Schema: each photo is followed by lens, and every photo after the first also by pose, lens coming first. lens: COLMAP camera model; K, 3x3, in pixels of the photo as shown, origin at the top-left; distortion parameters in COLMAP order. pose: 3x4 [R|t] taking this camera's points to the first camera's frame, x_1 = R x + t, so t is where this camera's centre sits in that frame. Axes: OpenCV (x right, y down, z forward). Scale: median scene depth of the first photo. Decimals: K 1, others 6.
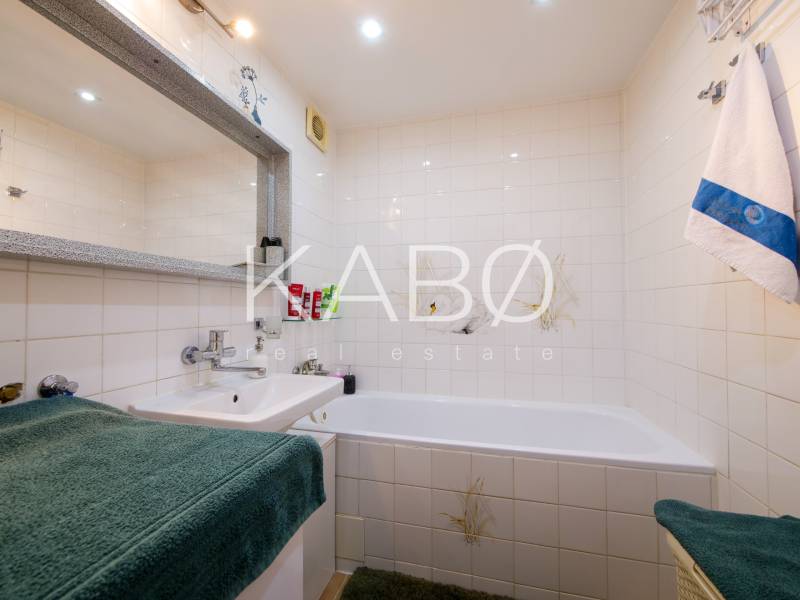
lens RADIAL K [[336.7, 0, 399.1], [0, 336.7, 298.6], [0, 0, 1]] dist [-0.002938, -0.001065]
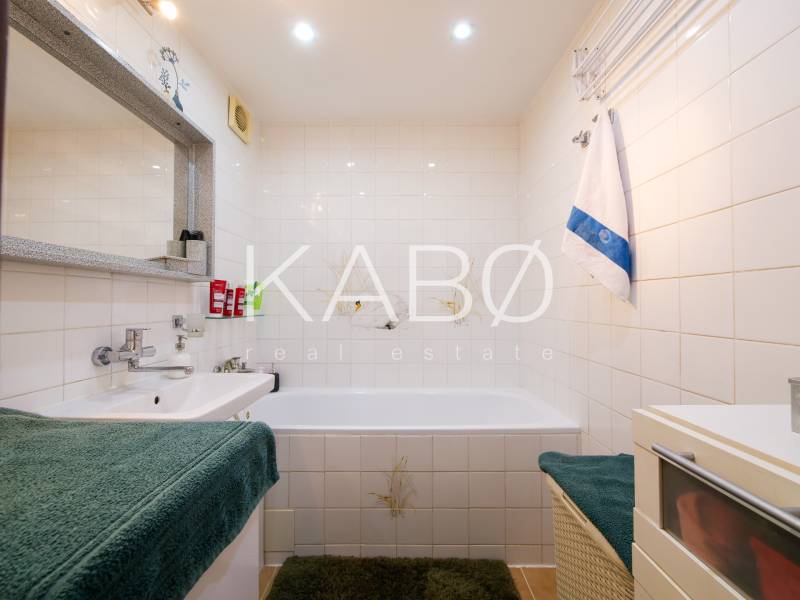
lens RADIAL K [[336.7, 0, 399.1], [0, 336.7, 298.6], [0, 0, 1]] dist [-0.002938, -0.001065]
pose [[0.969858, 0.005400, 0.243611, -0.057840], [-0.007387, 0.999946, 0.007244, -0.001437], [-0.243559, -0.008825, 0.969846, -0.087297]]
